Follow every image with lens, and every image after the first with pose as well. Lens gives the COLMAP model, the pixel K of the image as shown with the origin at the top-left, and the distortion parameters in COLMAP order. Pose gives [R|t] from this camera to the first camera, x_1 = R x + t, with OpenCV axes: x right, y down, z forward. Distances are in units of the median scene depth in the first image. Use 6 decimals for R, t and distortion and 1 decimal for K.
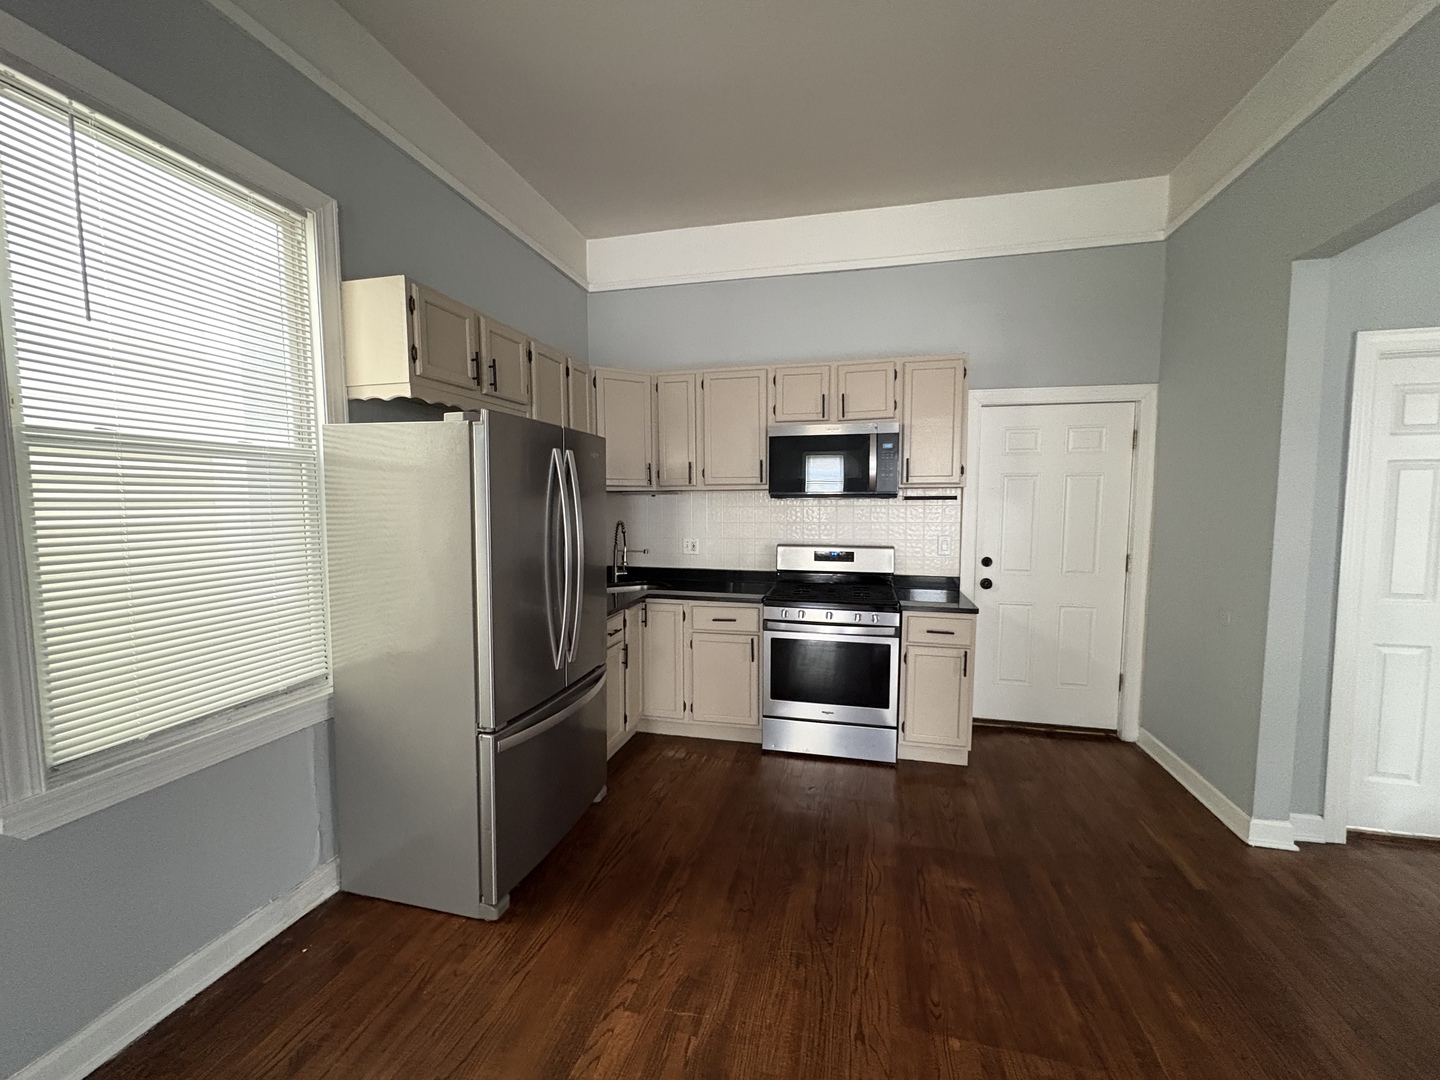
lens RADIAL K [[573.1, 0, 720.4], [0, 573.1, 539.0], [0, 0, 1]] dist [0.002394, 0.000696]
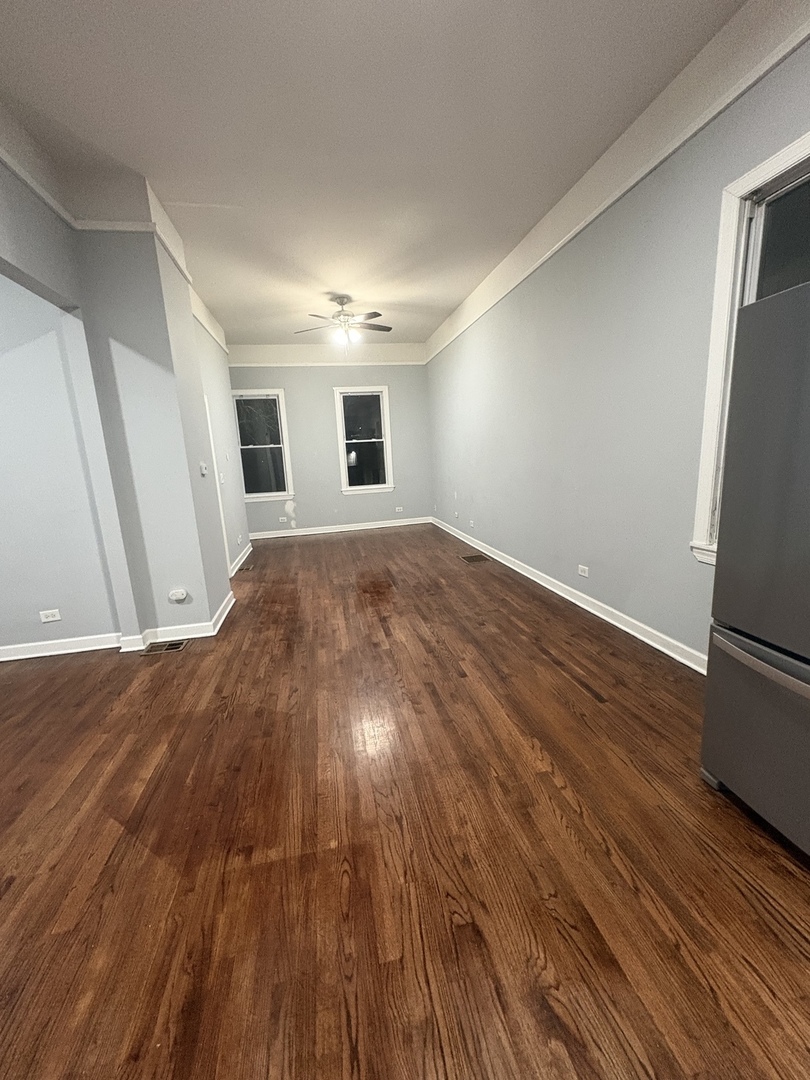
lens RADIAL K [[429.8, 0, 405.8], [0, 429.8, 538.6], [0, 0, 1]] dist [0.002394, 0.000696]
pose [[-0.899863, 0.134023, -0.415072, 0.261475], [0.023315, 0.965042, 0.261056, -0.026731], [0.435550, 0.225237, -0.871530, 0.809114]]
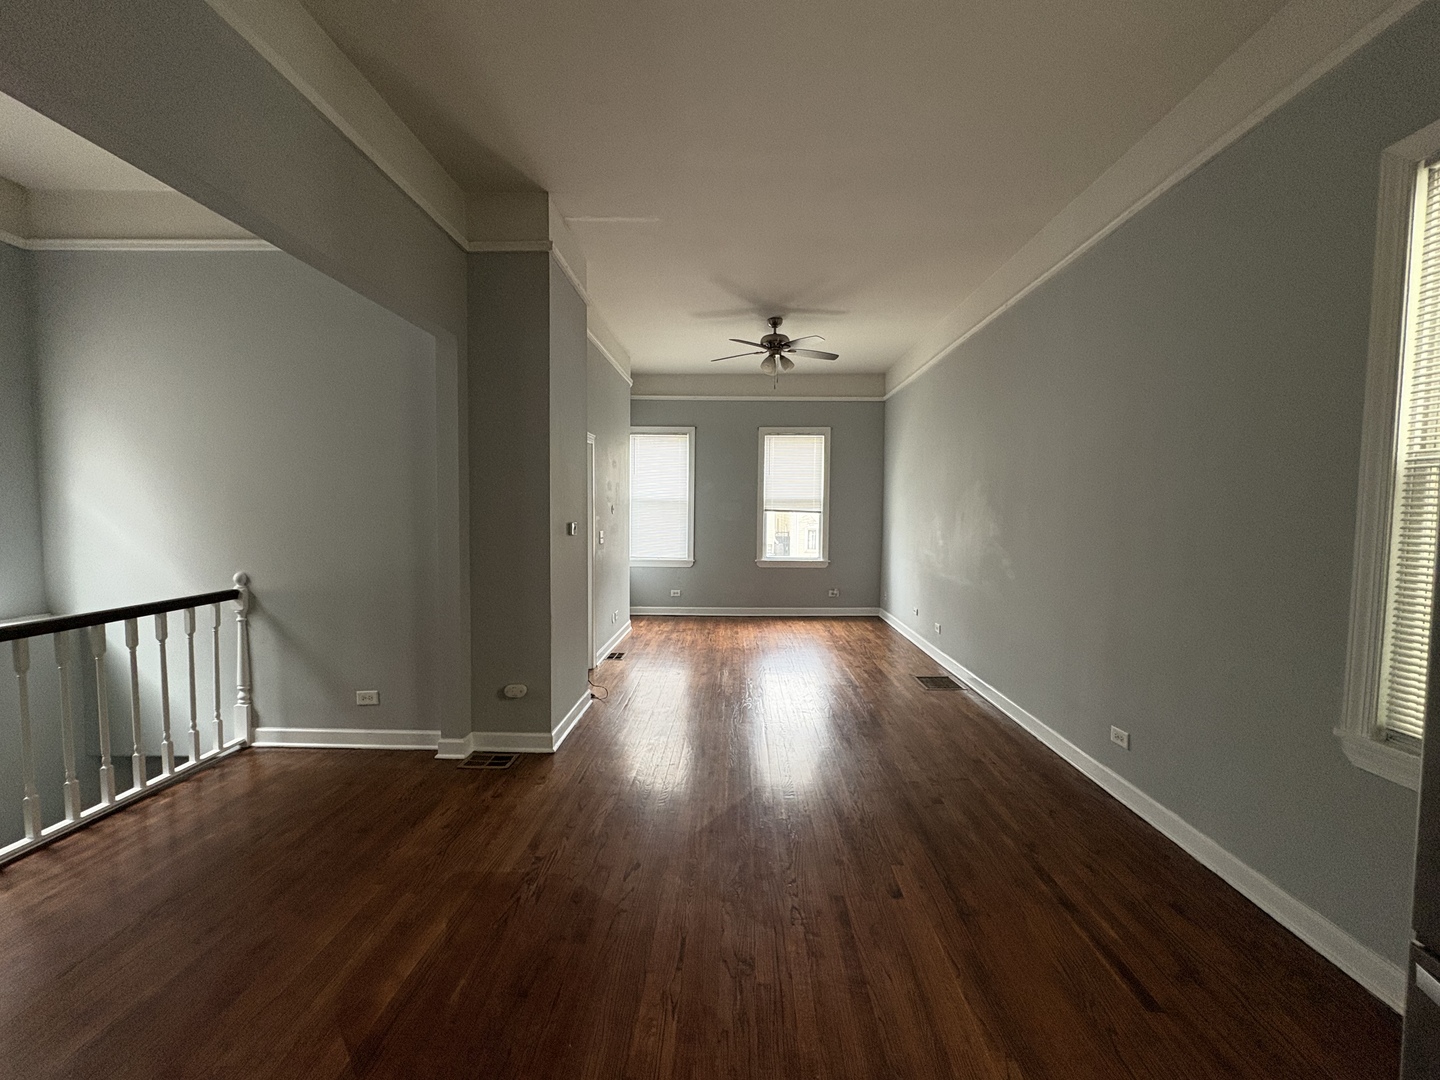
lens RADIAL K [[573.1, 0, 720.3], [0, 573.1, 541.2], [0, 0, 1]] dist [0.002394, 0.000696]
pose [[-0.976775, 0.003610, -0.214239, 0.202255], [-0.024725, 0.991280, 0.129433, -0.054008], [0.212838, 0.131724, -0.968168, 0.756097]]
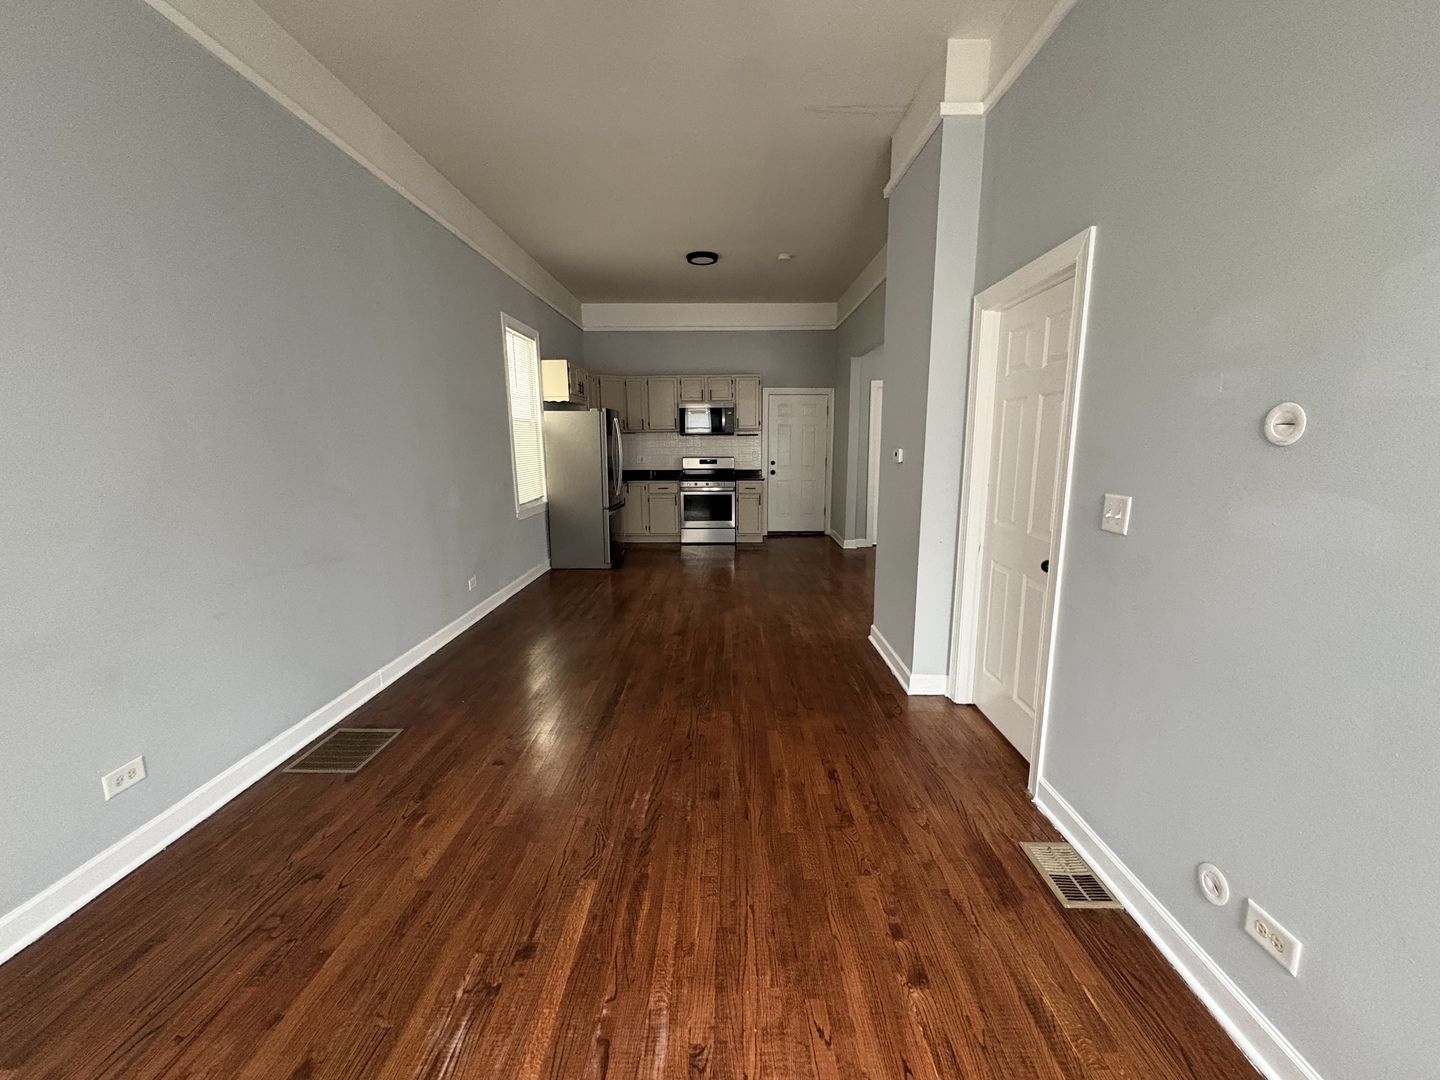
lens RADIAL K [[573.1, 0, 716.3], [0, 573.1, 544.3], [0, 0, 1]] dist [0.002394, 0.000696]
pose [[0.974829, -0.048227, 0.217674, -0.314667], [0.023838, 0.993274, 0.113309, 0.111973], [-0.221675, -0.105268, 0.969422, -1.393283]]
